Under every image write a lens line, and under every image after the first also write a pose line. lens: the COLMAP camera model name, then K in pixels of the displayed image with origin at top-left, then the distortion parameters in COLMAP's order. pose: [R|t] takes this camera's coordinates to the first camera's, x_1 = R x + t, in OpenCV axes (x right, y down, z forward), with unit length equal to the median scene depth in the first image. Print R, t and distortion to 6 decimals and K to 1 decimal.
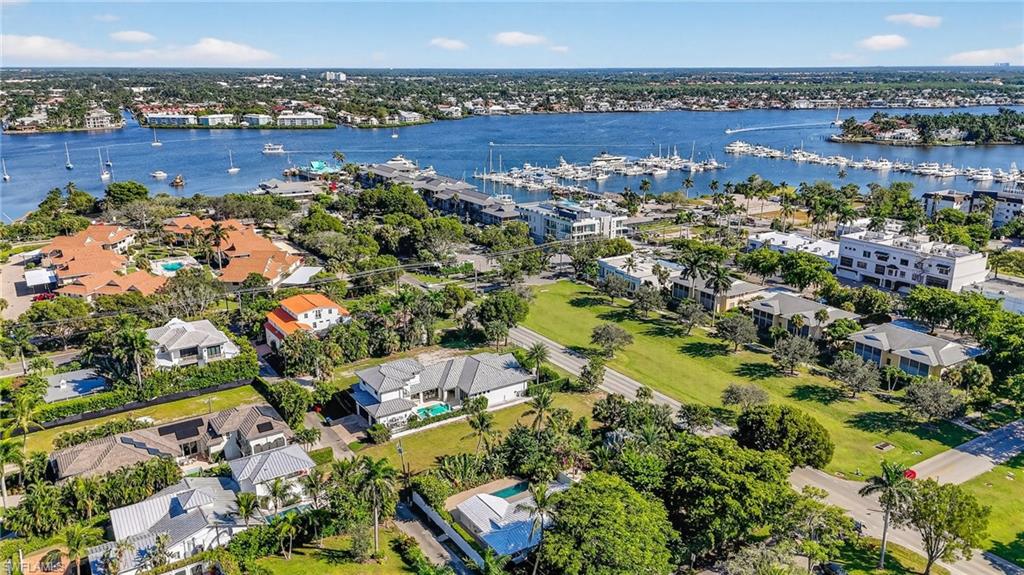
lens RADIAL K [[740.8, 0, 512.0], [0, 740.8, 287.5], [0, 0, 1]] dist [0.084675, -0.094867]
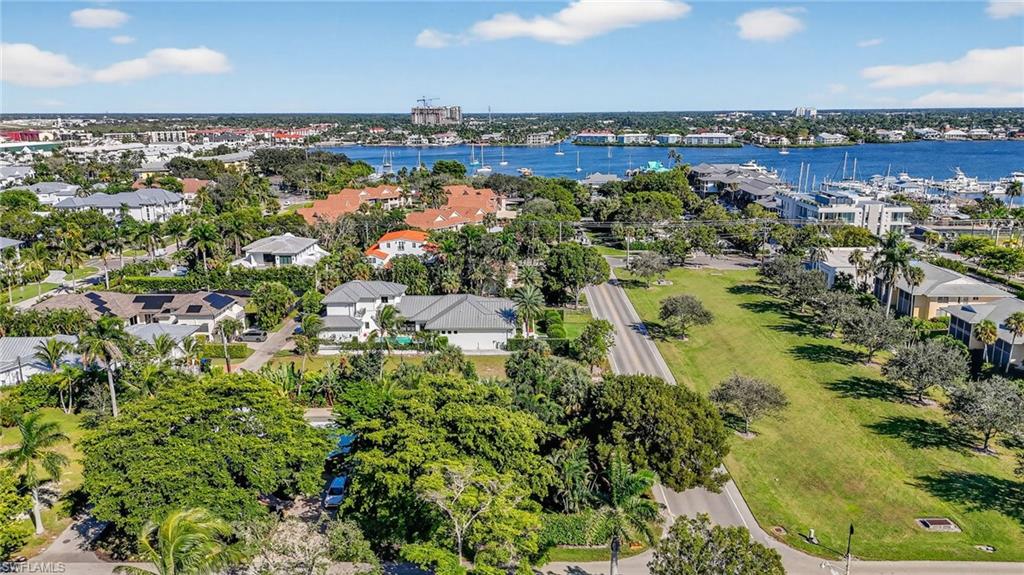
lens RADIAL K [[740.8, 0, 512.0], [0, 740.8, 287.5], [0, 0, 1]] dist [0.084675, -0.094867]
pose [[0.832322, 0.128947, -0.539086, 0.244386], [-0.153141, 0.988204, -0.000068, 0.043214], [0.532718, 0.082612, 0.842251, 0.178676]]
